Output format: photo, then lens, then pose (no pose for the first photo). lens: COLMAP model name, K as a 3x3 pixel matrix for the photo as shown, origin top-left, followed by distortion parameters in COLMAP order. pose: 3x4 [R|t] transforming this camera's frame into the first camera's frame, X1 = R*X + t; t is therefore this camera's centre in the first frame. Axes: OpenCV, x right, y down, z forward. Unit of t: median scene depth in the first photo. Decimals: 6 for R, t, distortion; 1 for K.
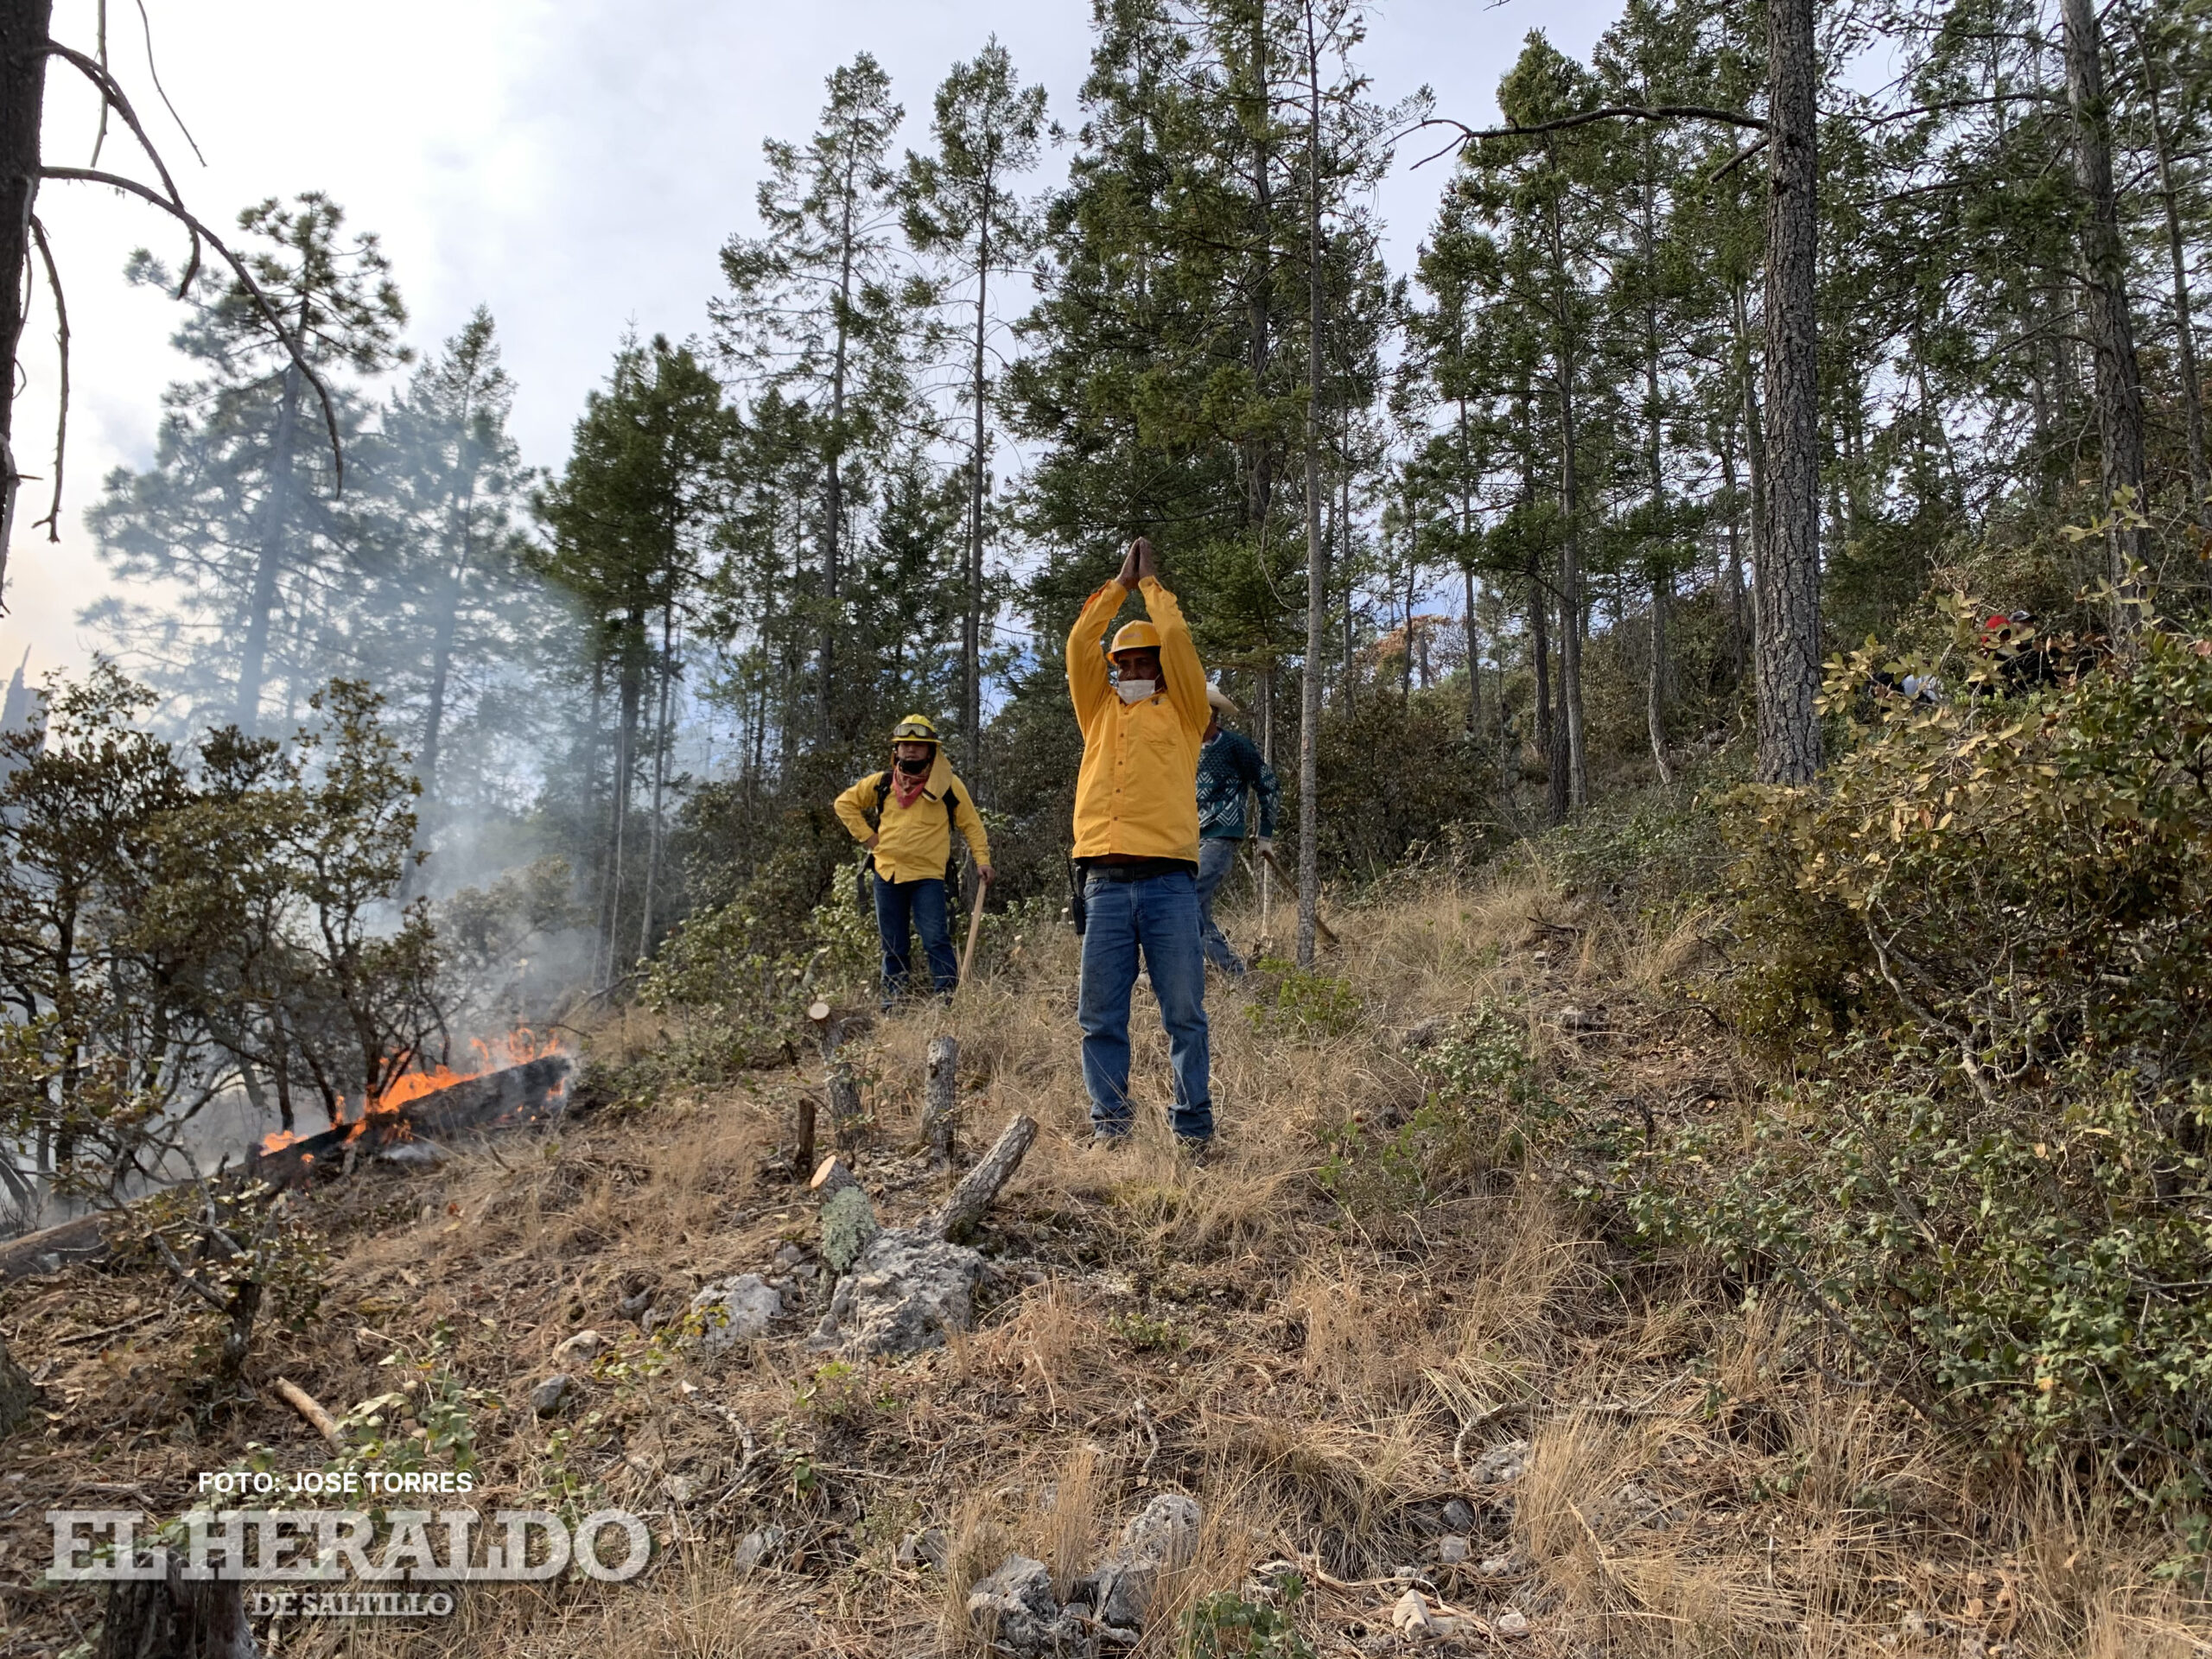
lens RADIAL K [[1681.0, 0, 1100.2], [0, 1681.0, 829.0], [0, 0, 1]] dist [0.021107, -0.018528]
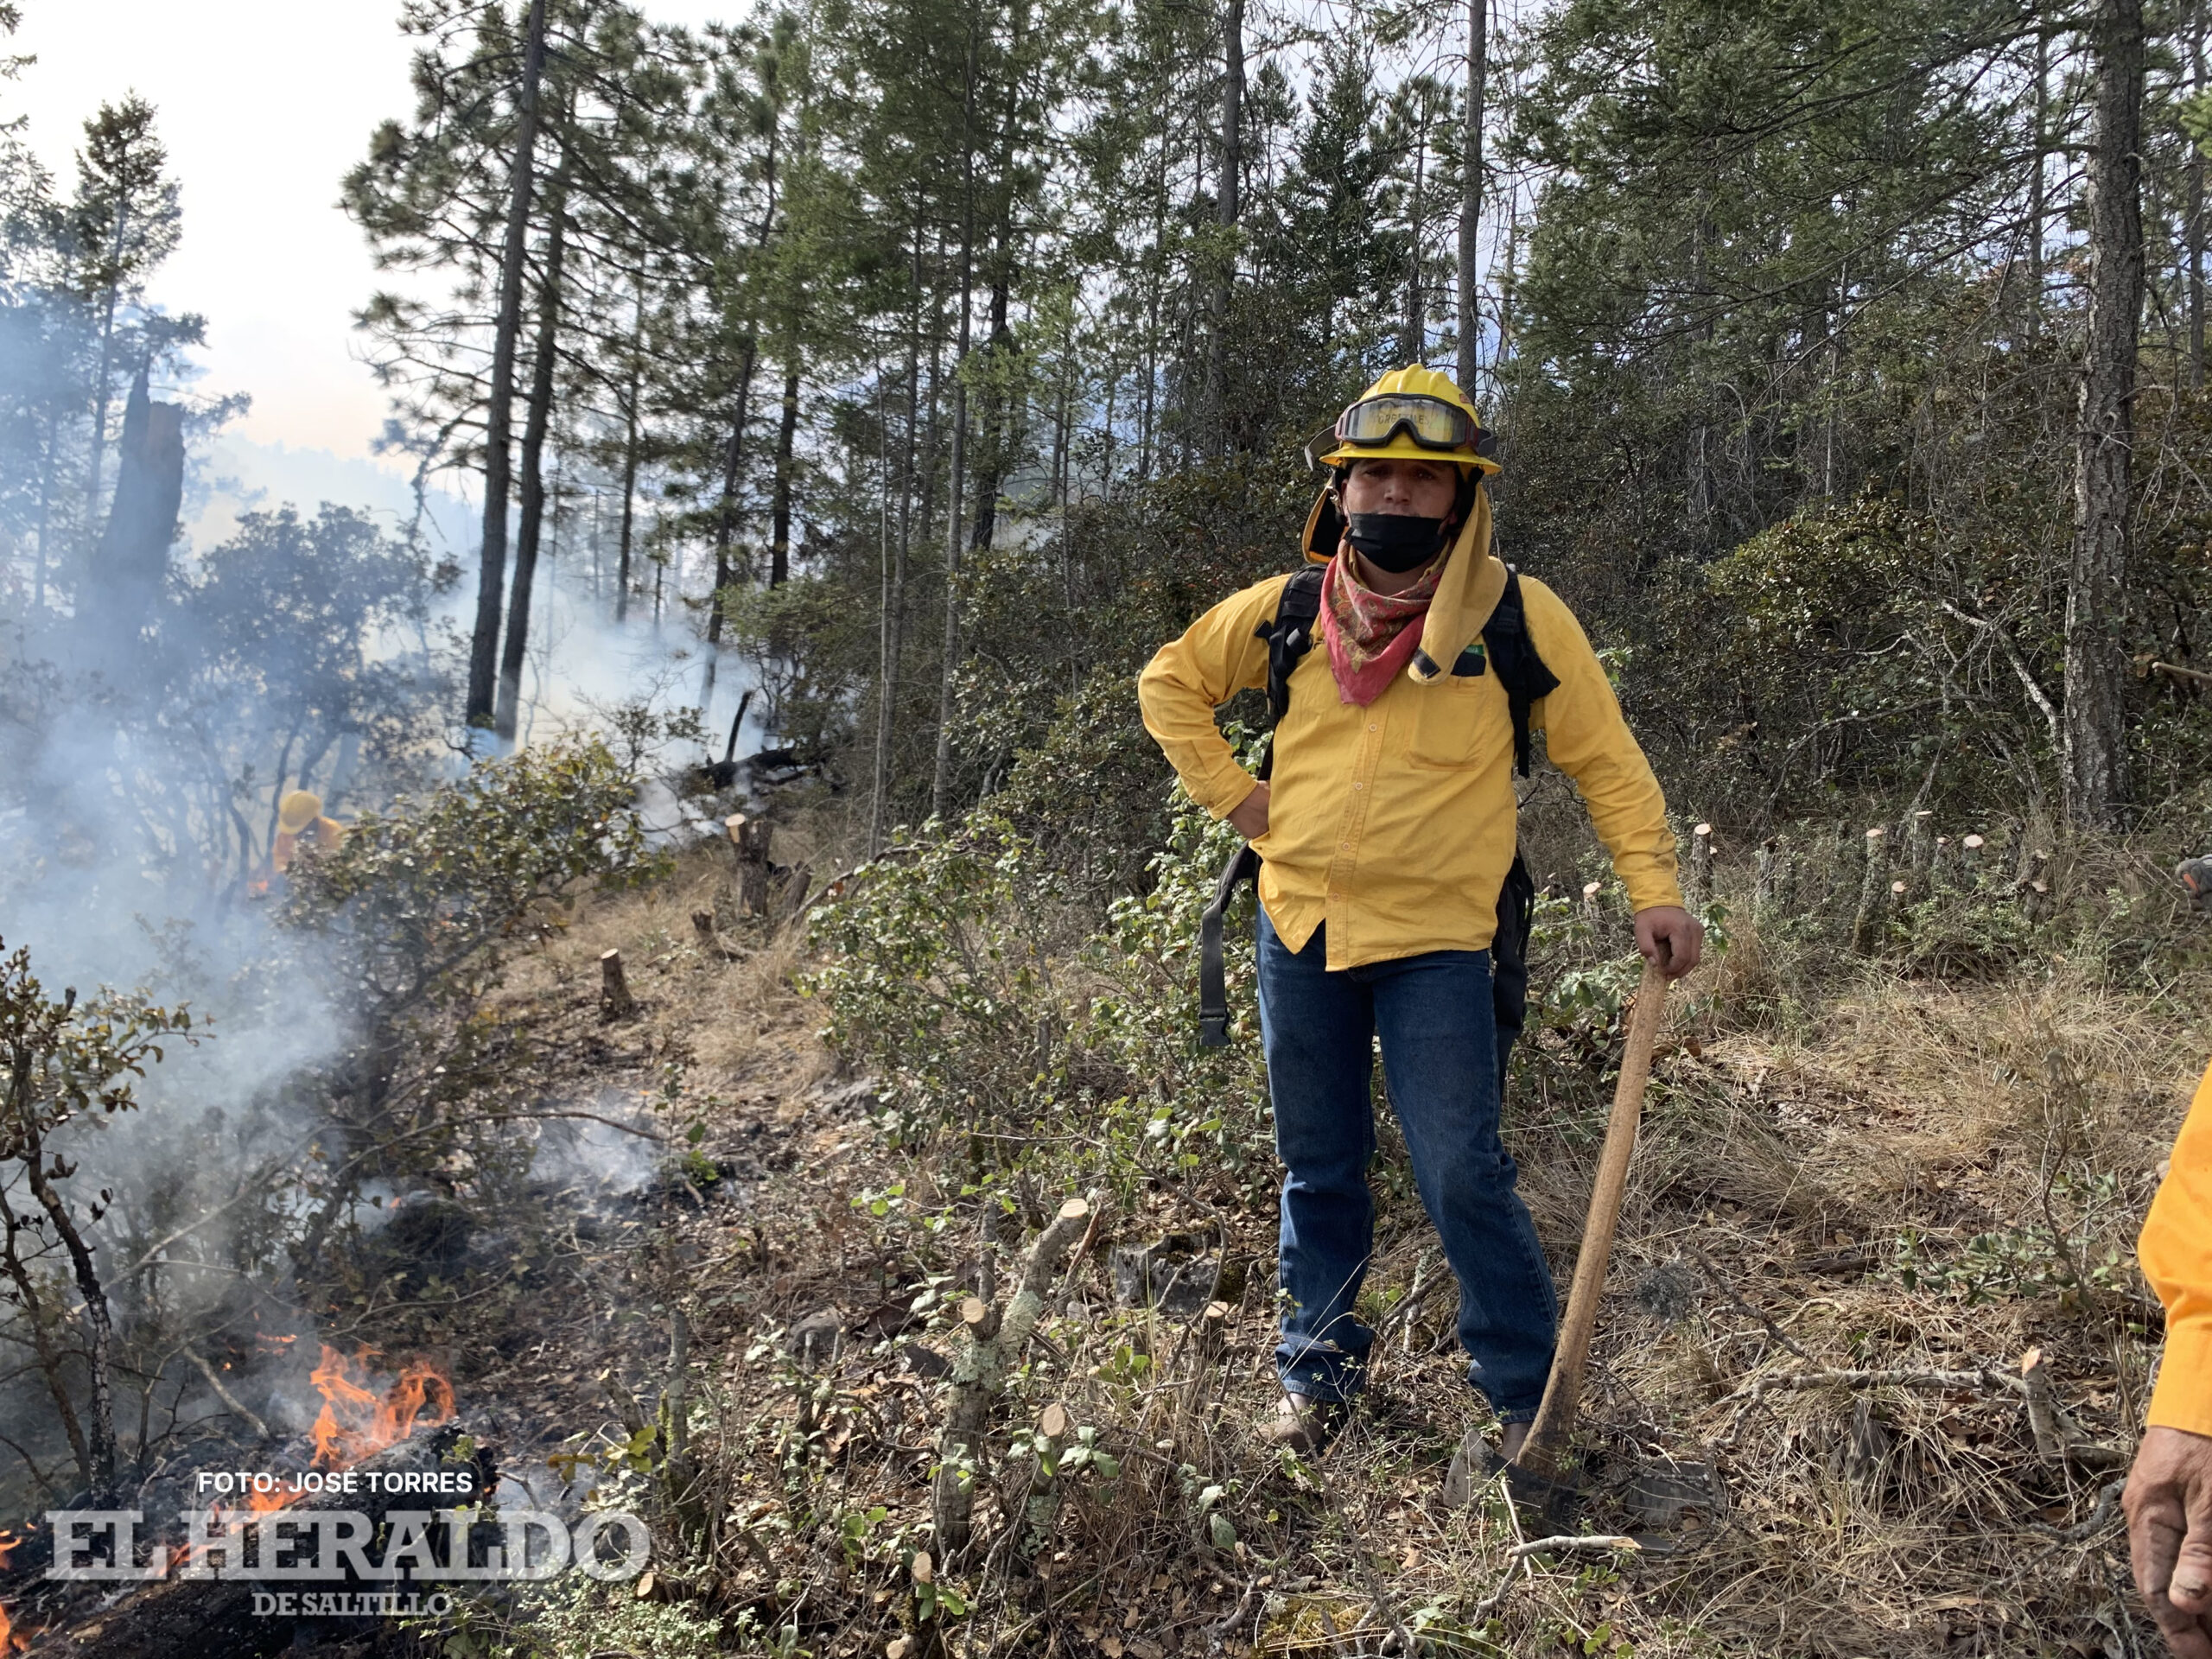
lens RADIAL K [[1681.0, 0, 1096.8], [0, 1681.0, 811.8], [0, 0, 1]] dist [0.021107, -0.018528]
pose [[0.968687, 0.029026, -0.246584, -0.043903], [0.011320, 0.986947, 0.160646, -0.019967], [0.248029, -0.158407, 0.955714, 0.352033]]
